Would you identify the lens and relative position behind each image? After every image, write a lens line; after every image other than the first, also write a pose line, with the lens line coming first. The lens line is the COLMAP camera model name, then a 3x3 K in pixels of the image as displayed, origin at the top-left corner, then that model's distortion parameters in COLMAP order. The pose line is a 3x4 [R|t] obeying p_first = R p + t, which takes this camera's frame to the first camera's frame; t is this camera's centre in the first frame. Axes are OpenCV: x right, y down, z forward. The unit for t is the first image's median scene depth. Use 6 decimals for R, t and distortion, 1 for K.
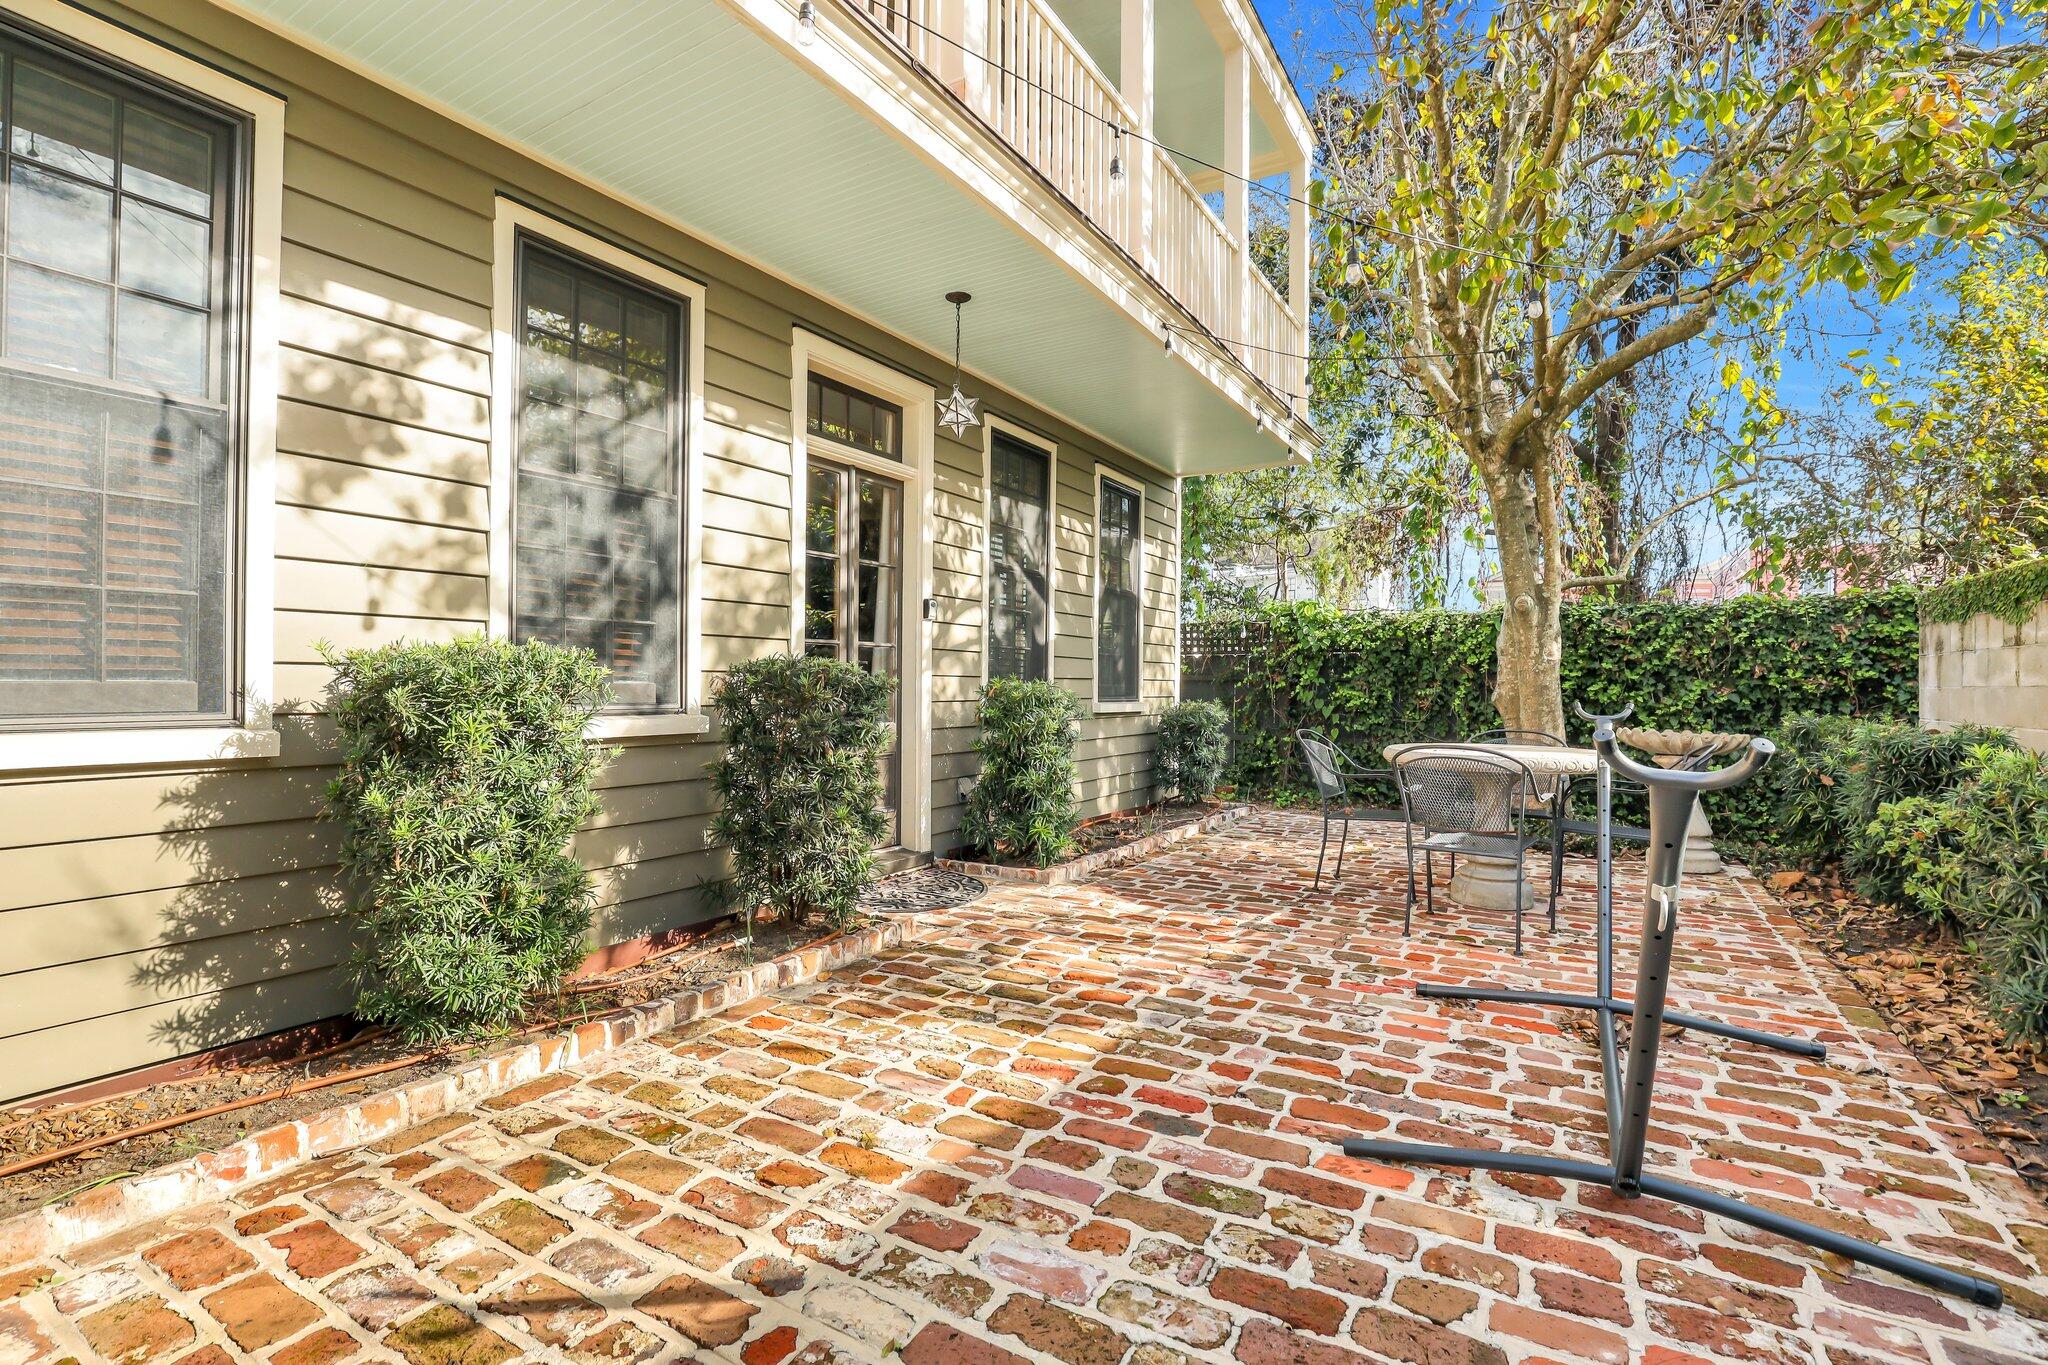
lens RADIAL K [[948.7, 0, 1023.7], [0, 948.7, 688.5], [0, 0, 1]] dist [-0.031496, 0.003666]
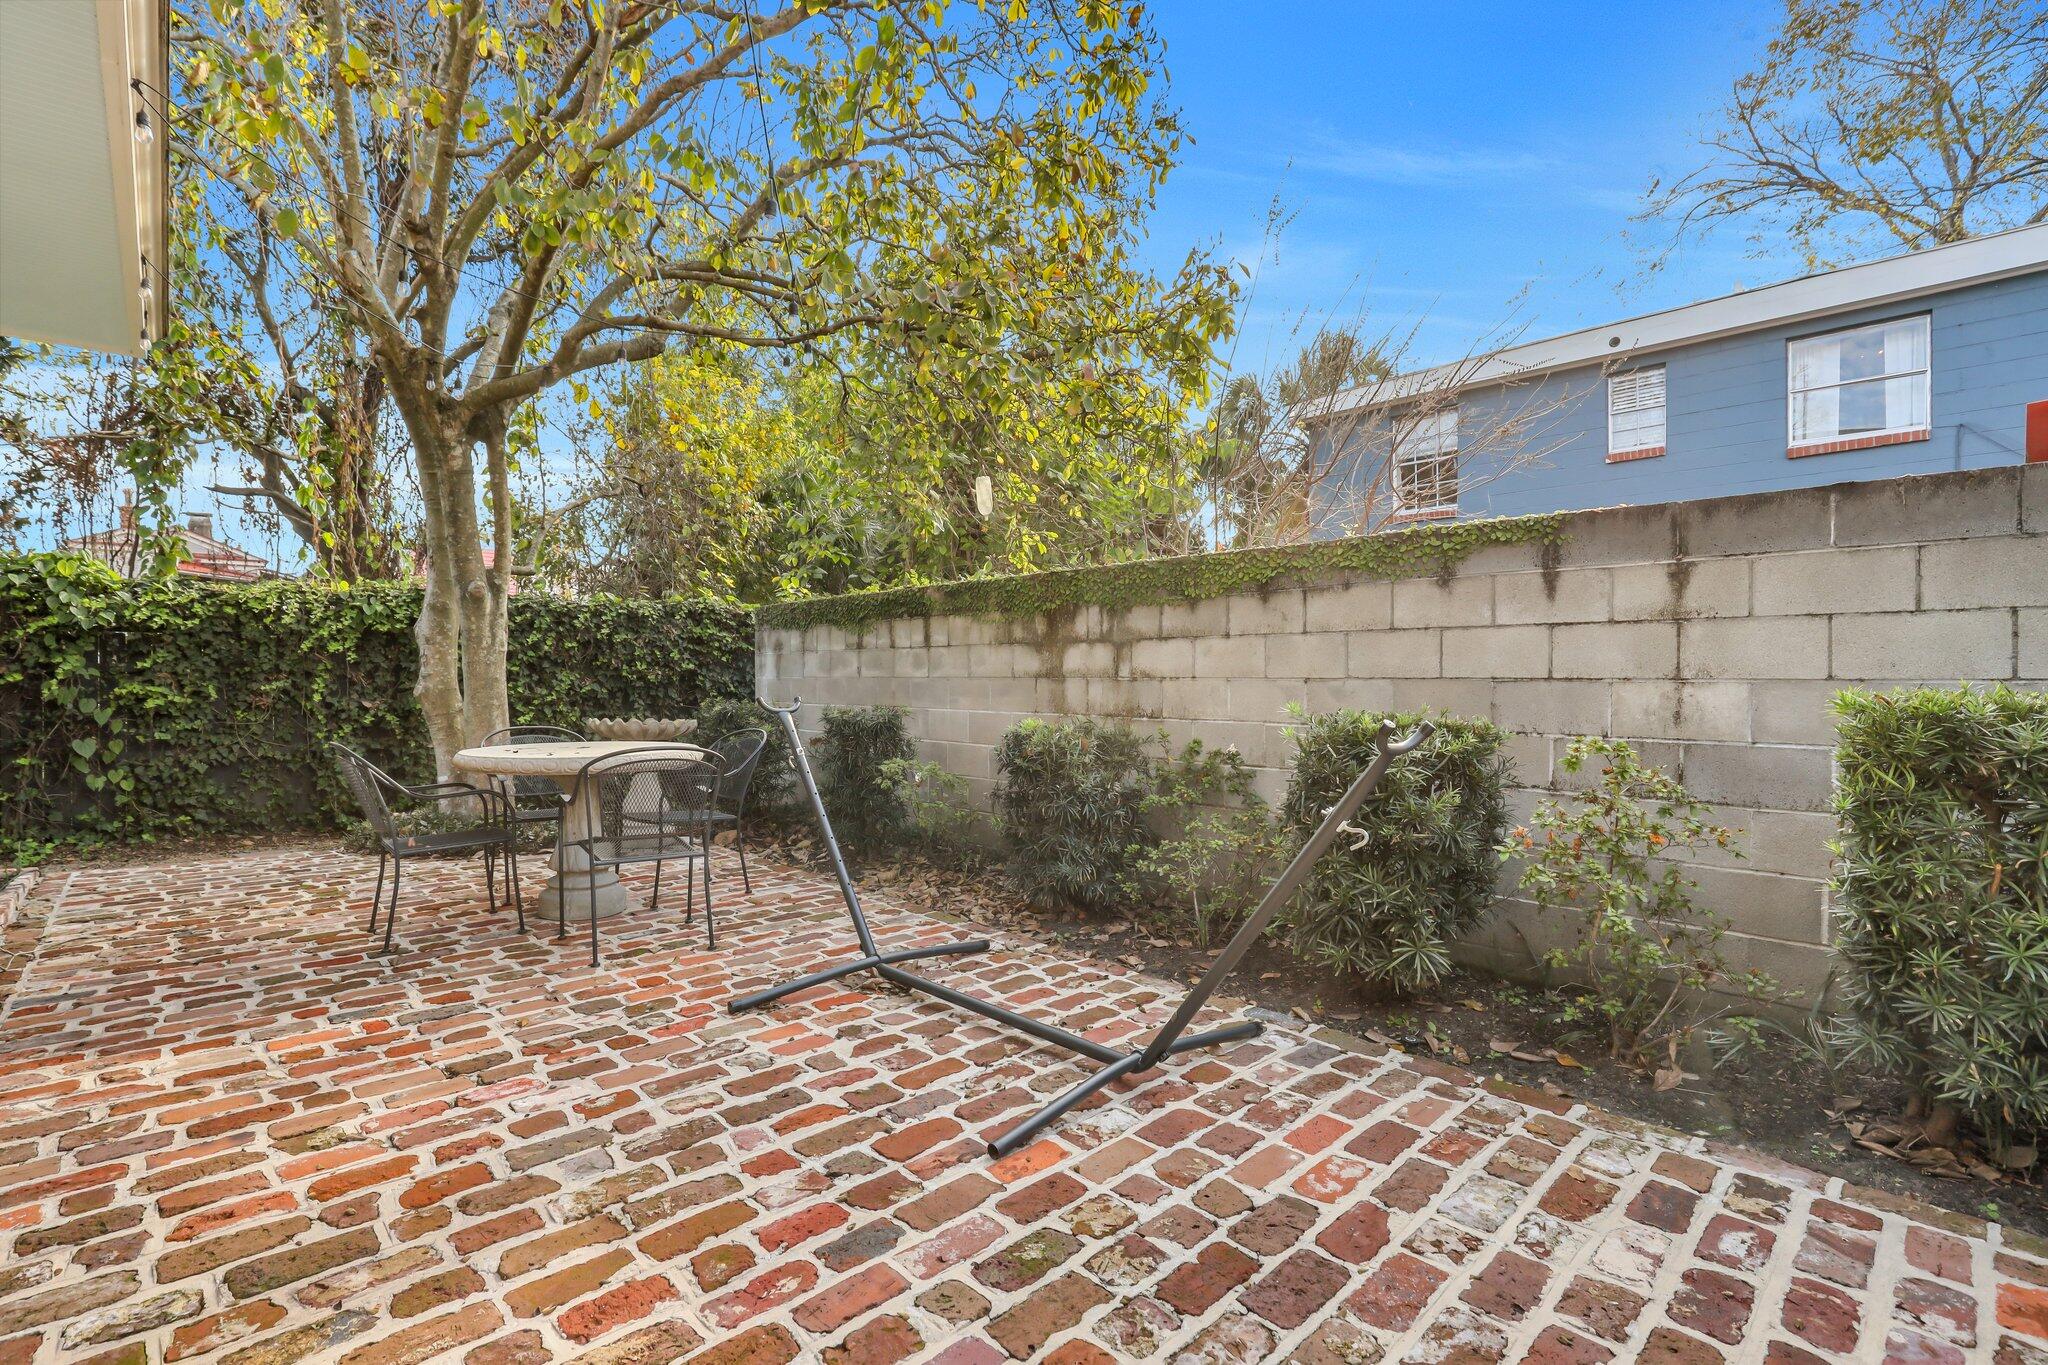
lens RADIAL K [[948.7, 0, 1022.2], [0, 948.7, 678.0], [0, 0, 1]] dist [-0.031496, 0.003666]
pose [[0.276862, -0.007729, 0.960879, -0.452842], [0.005361, 0.999965, 0.006499, -0.014208], [-0.960895, 0.003352, 0.276894, 0.523151]]
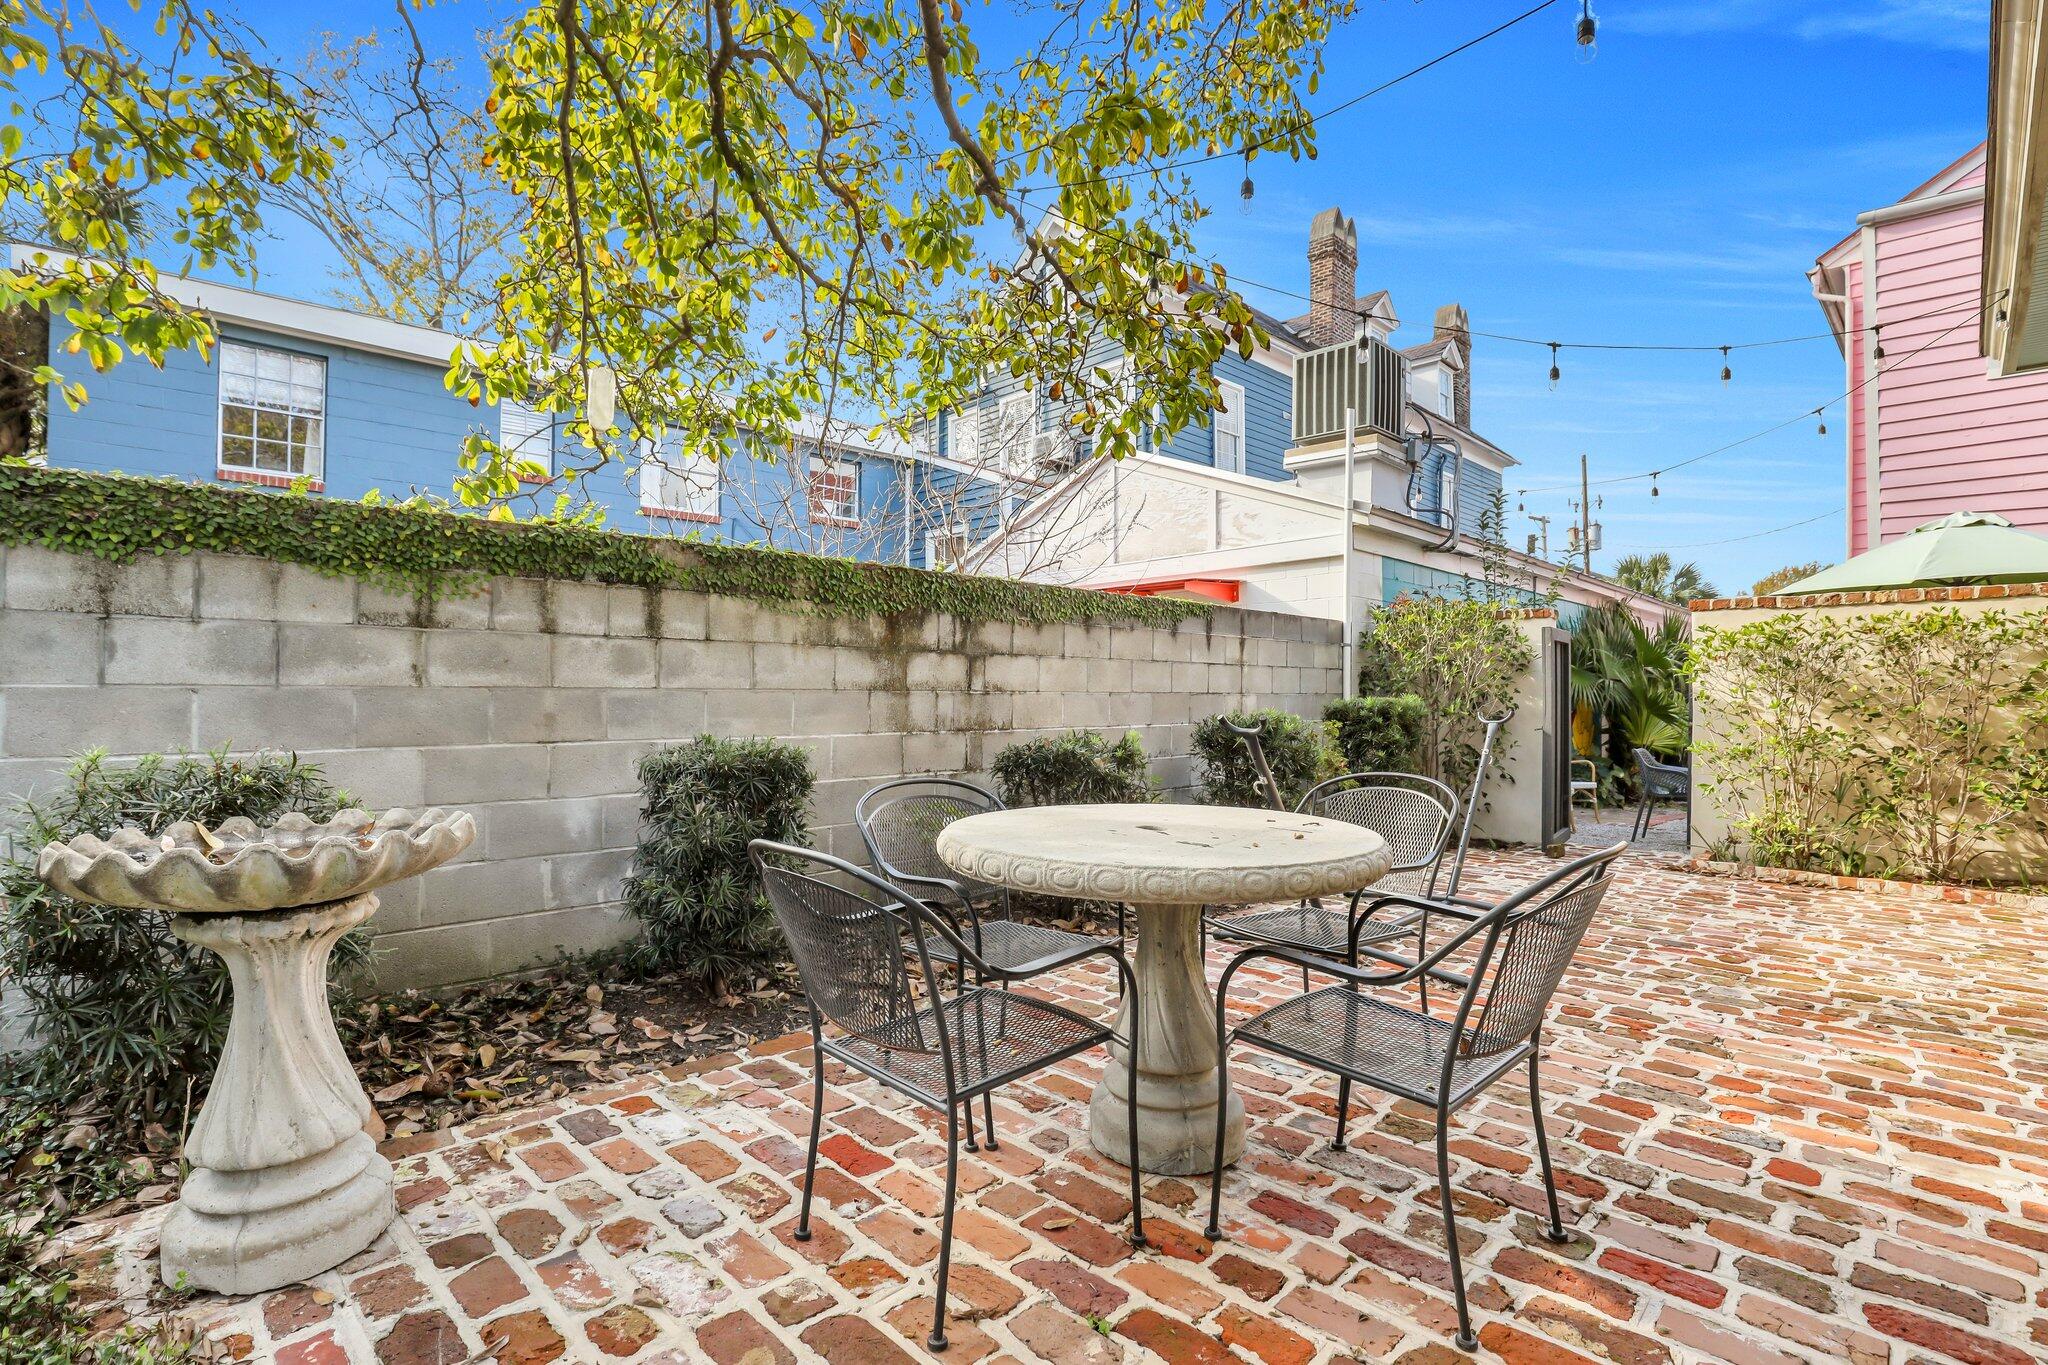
lens RADIAL K [[948.7, 0, 1018.9], [0, 948.7, 686.2], [0, 0, 1]] dist [-0.031496, 0.003666]
pose [[-0.968871, -0.011734, 0.247286, 0.743114], [-0.012083, 0.999927, 0.000107, -0.012554], [-0.247269, -0.002884, -0.968942, 2.439257]]
